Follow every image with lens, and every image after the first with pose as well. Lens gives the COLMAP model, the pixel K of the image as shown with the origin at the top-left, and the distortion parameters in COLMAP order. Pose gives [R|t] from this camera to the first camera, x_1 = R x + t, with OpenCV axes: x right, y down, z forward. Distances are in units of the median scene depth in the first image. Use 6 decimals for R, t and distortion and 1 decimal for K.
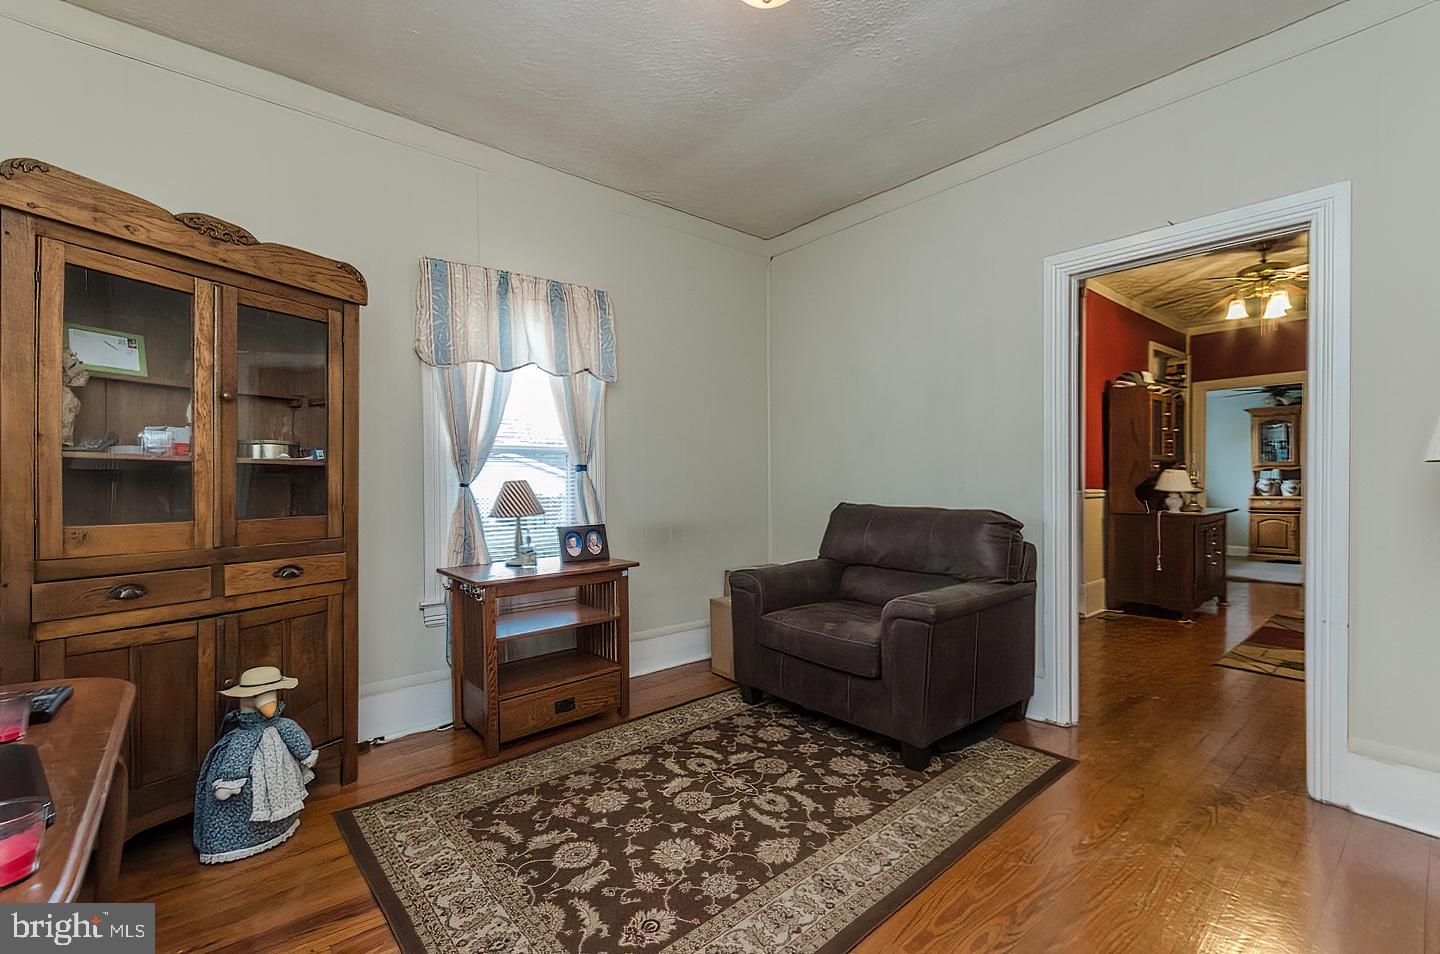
lens RADIAL K [[626.3, 0, 740.5], [0, 626.3, 476.1], [0, 0, 1]] dist [-0.001777, 0.000043]
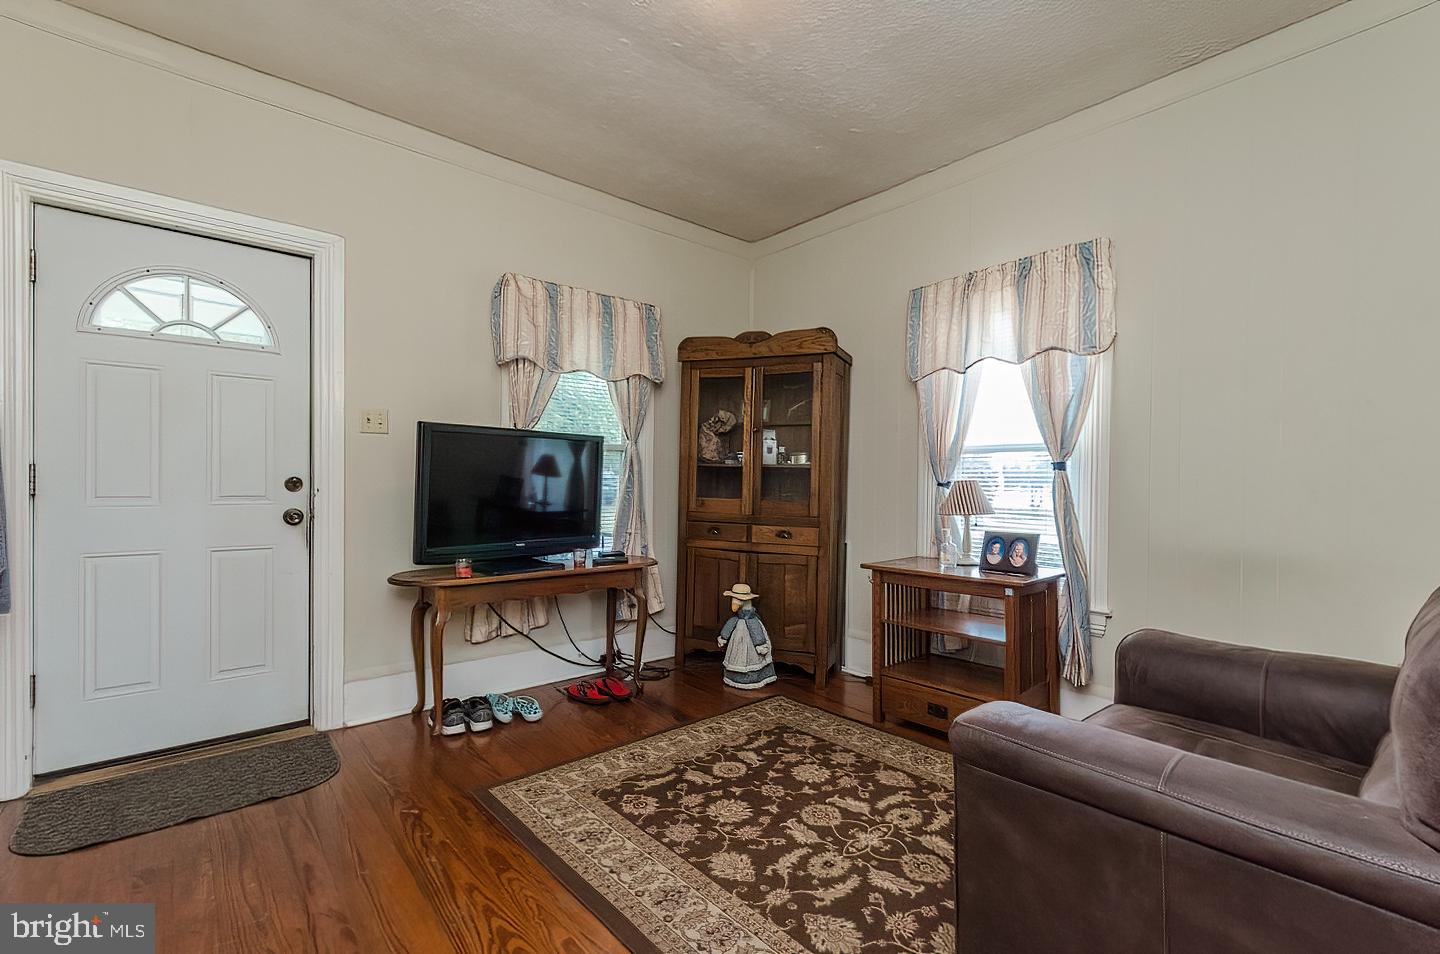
lens RADIAL K [[626.3, 0, 740.5], [0, 626.3, 476.1], [0, 0, 1]] dist [-0.001777, 0.000043]
pose [[0.006855, -0.003791, -0.999969, 0.903739], [-0.007156, 0.999967, -0.003840, 0.010437], [0.999951, 0.007183, 0.006828, 0.897734]]
